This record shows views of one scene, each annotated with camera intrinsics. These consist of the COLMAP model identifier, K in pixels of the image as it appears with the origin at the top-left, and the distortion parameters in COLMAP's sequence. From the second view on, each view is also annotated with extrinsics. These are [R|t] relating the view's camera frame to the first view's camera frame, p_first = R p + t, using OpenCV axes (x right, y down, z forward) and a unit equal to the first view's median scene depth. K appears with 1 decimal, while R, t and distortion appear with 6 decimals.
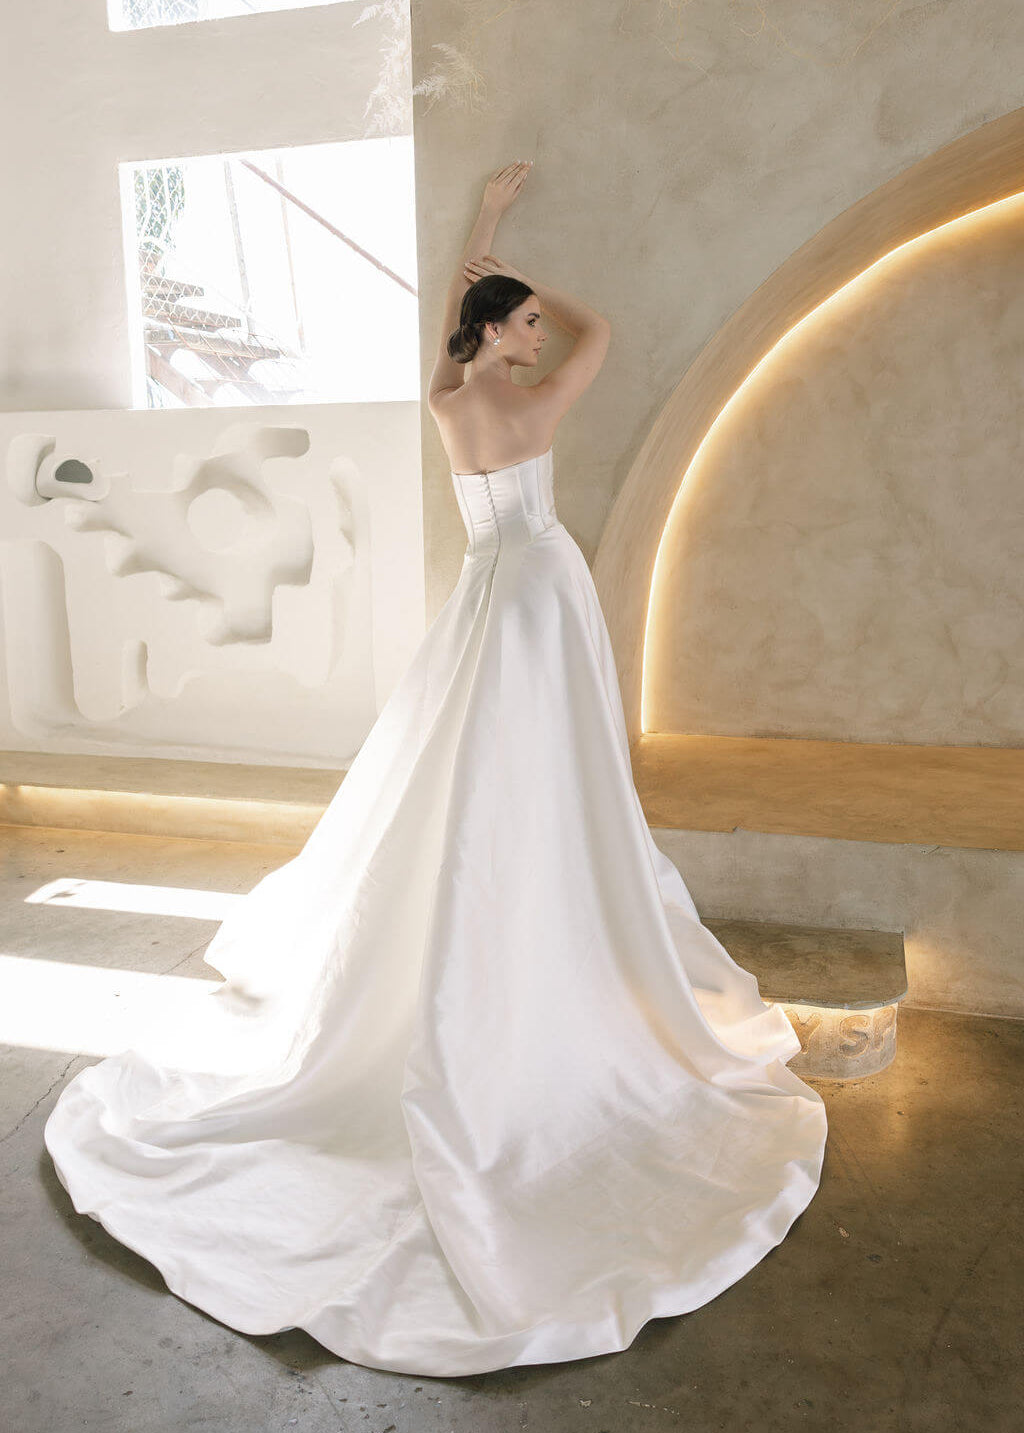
lens RADIAL K [[1117.5, 0, 562.2], [0, 1117.5, 654.5], [0, 0, 1]] dist [0.000028, -0.005672]
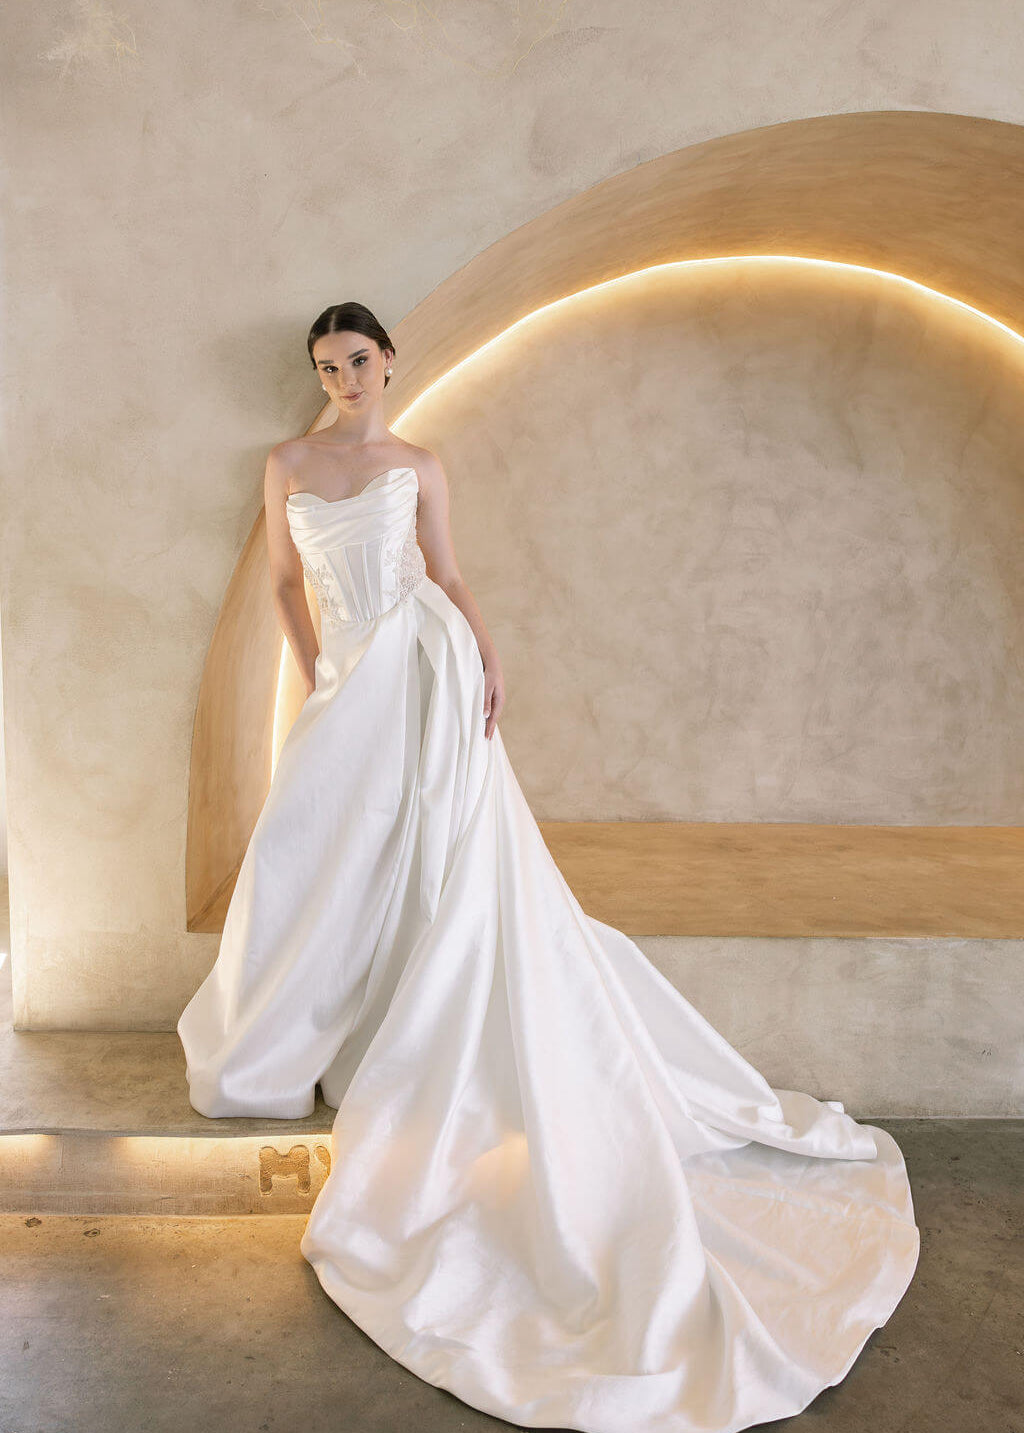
lens RADIAL K [[1061.7, 0, 484.6], [0, 1061.7, 686.3], [0, 0, 1]] dist [-0.005347, 0.012178]
pose [[0.963235, -0.001530, 0.268655, 0.007596], [0.012730, 0.999120, -0.039952, -0.000330], [-0.268358, 0.041903, 0.962407, 0.133103]]
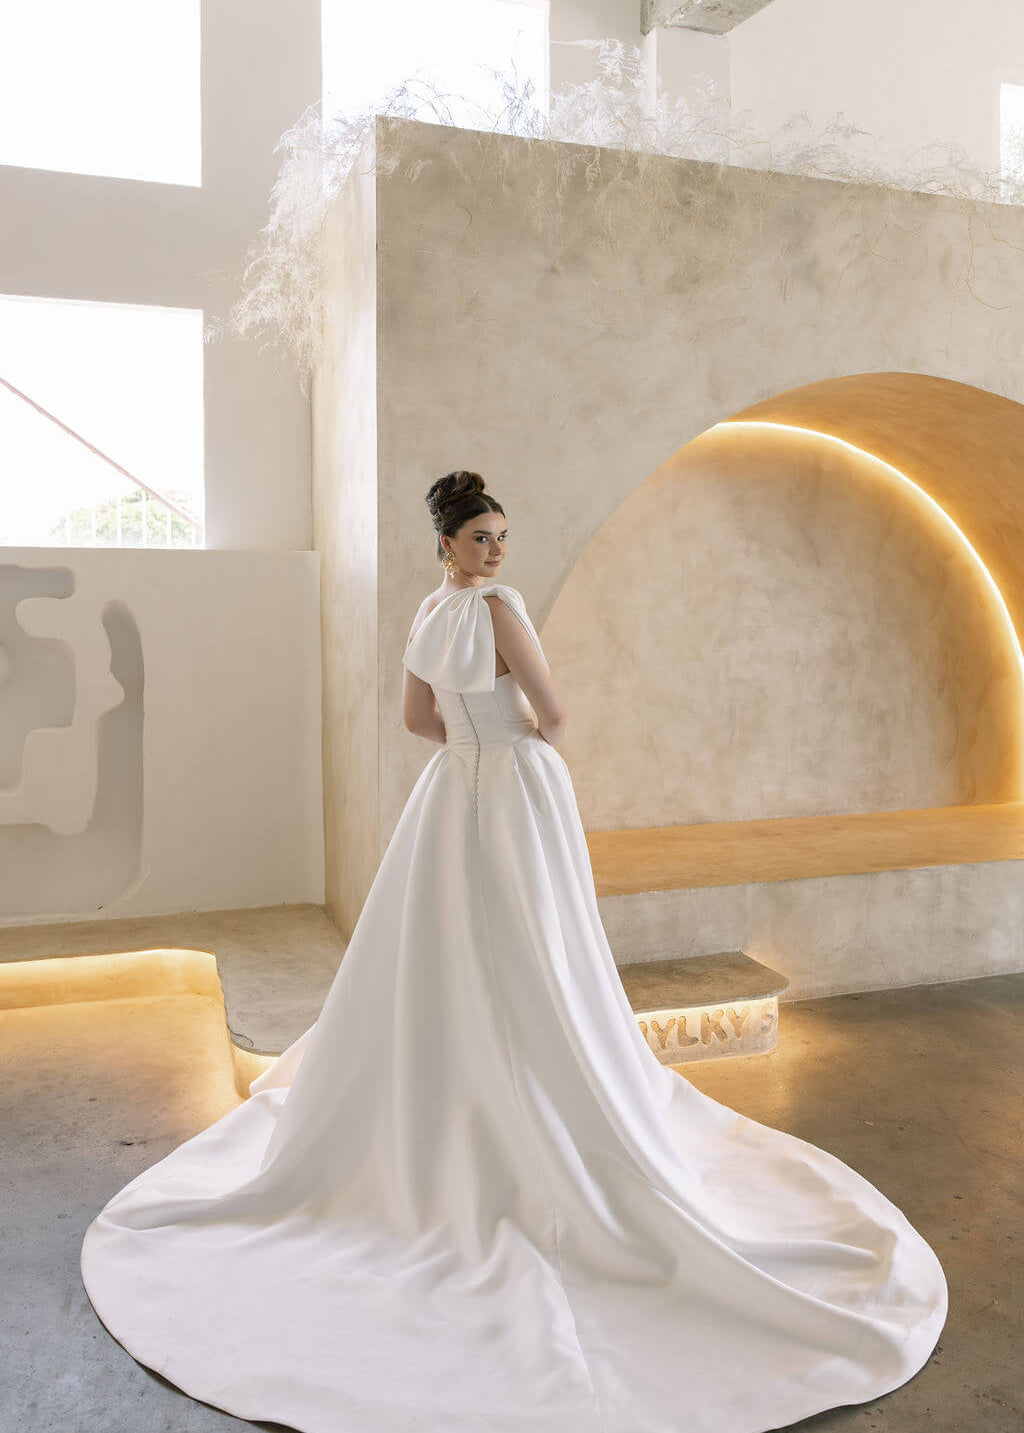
lens RADIAL K [[1117.5, 0, 532.0], [0, 1117.5, 662.2], [0, 0, 1]] dist [0.000028, -0.005672]
pose [[0.840547, -0.011448, 0.541617, -0.510313], [0.080114, 0.991411, -0.103375, 0.014566], [-0.535781, 0.130283, 0.834245, -0.044211]]
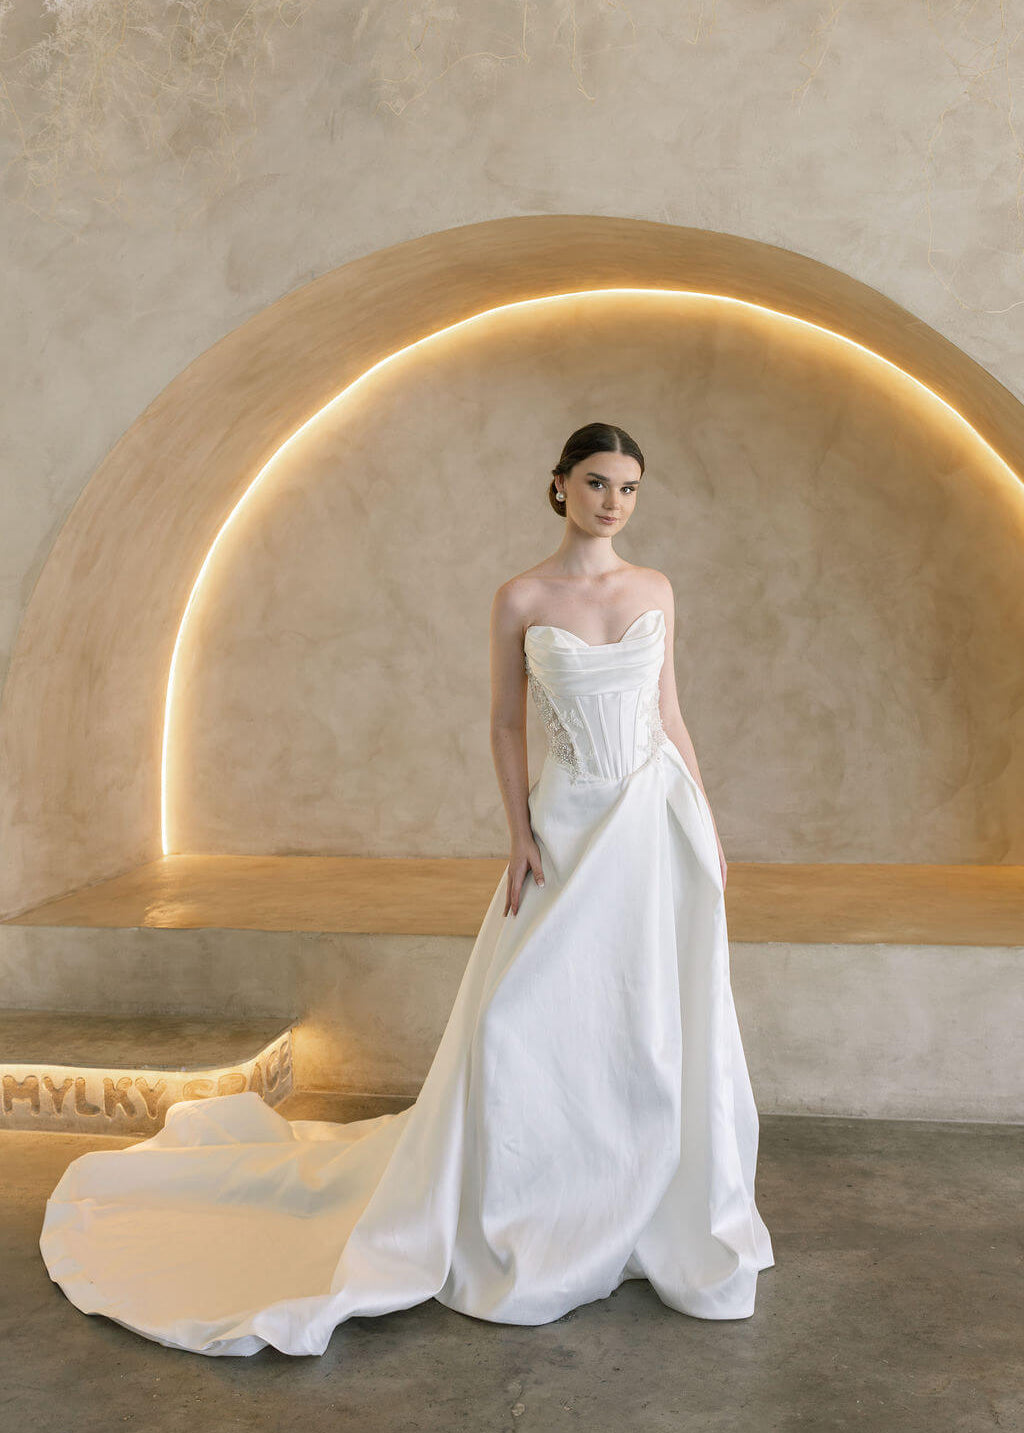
lens RADIAL K [[1546.2, 0, 529.3], [0, 1546.2, 698.8], [0, 0, 1]] dist [-0.002777, 0.000000]
pose [[0.998498, -0.014189, 0.052920, 0.352490], [0.018417, 0.996602, -0.080285, 0.055656], [-0.051601, 0.081139, 0.995366, -0.374329]]
